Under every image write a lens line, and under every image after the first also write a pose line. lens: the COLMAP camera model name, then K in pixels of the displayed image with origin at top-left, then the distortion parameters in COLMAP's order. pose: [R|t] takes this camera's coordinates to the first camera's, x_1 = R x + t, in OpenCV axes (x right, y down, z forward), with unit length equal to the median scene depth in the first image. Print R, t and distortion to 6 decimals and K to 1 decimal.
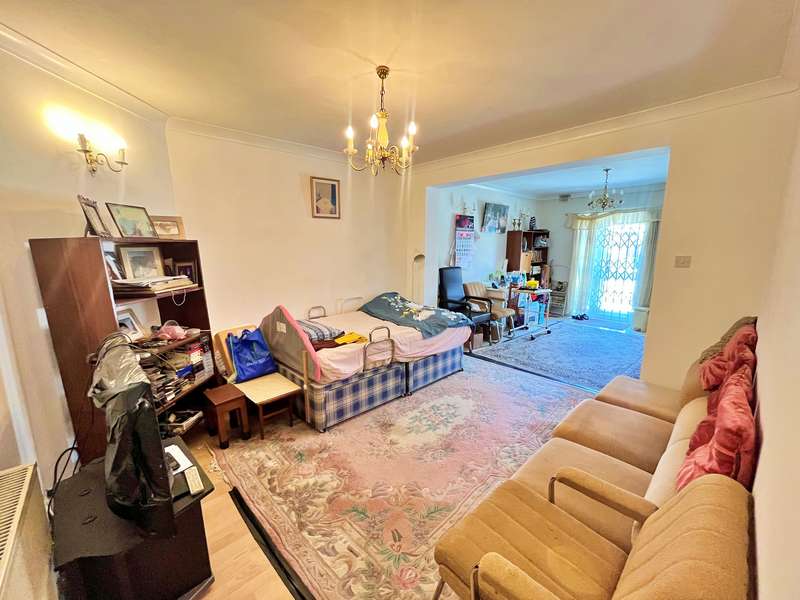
lens RADIAL K [[323.9, 0, 399.3], [0, 323.9, 300.1], [0, 0, 1]] dist [-0.000567, -0.000115]
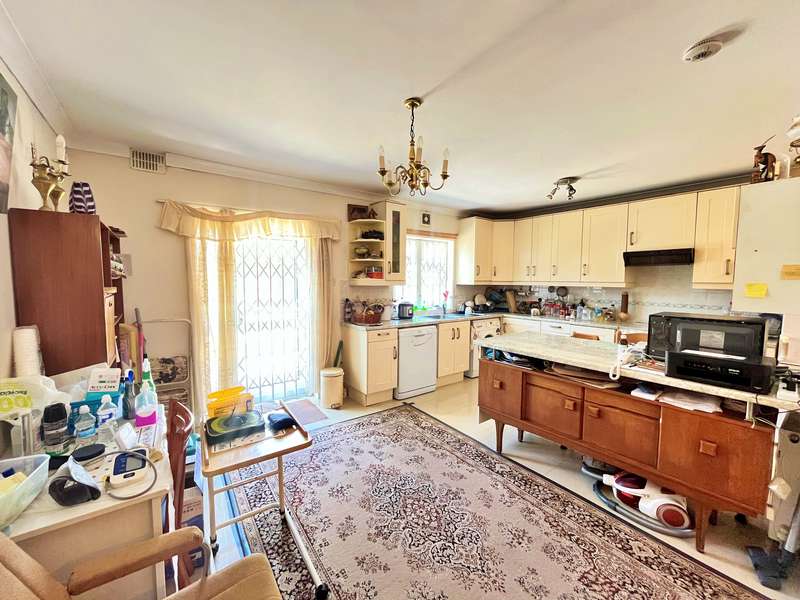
lens RADIAL K [[323.9, 0, 399.3], [0, 323.9, 300.1], [0, 0, 1]] dist [-0.000567, -0.000115]
pose [[0.109900, -0.070926, 0.991409, 0.127132], [0.167325, 0.984535, 0.051886, -0.112237], [-0.979757, 0.160186, 0.120069, 0.699777]]
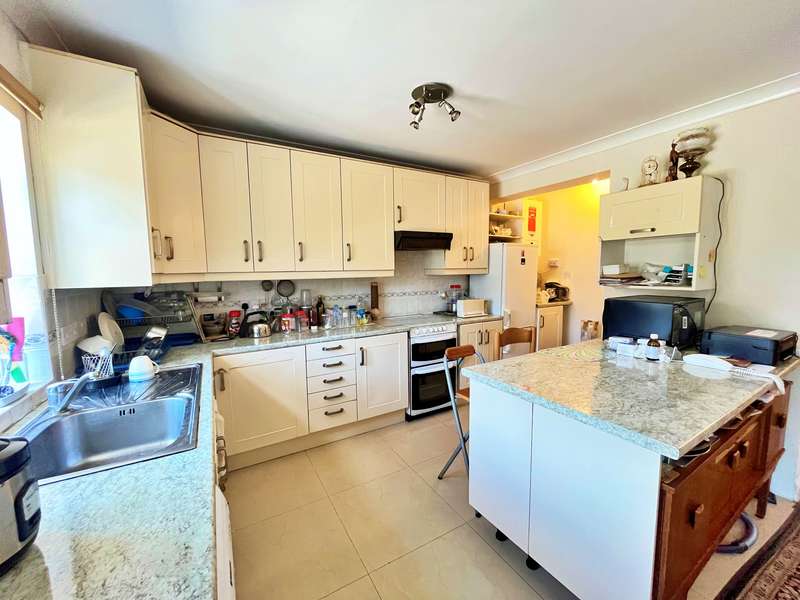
lens RADIAL K [[323.9, 0, 399.3], [0, 323.9, 300.1], [0, 0, 1]] dist [-0.000567, -0.000115]
pose [[-0.973811, -0.016092, 0.226789, 0.663619], [0.046306, 0.962547, 0.267131, -0.126684], [-0.222594, 0.270637, -0.936593, 0.809027]]
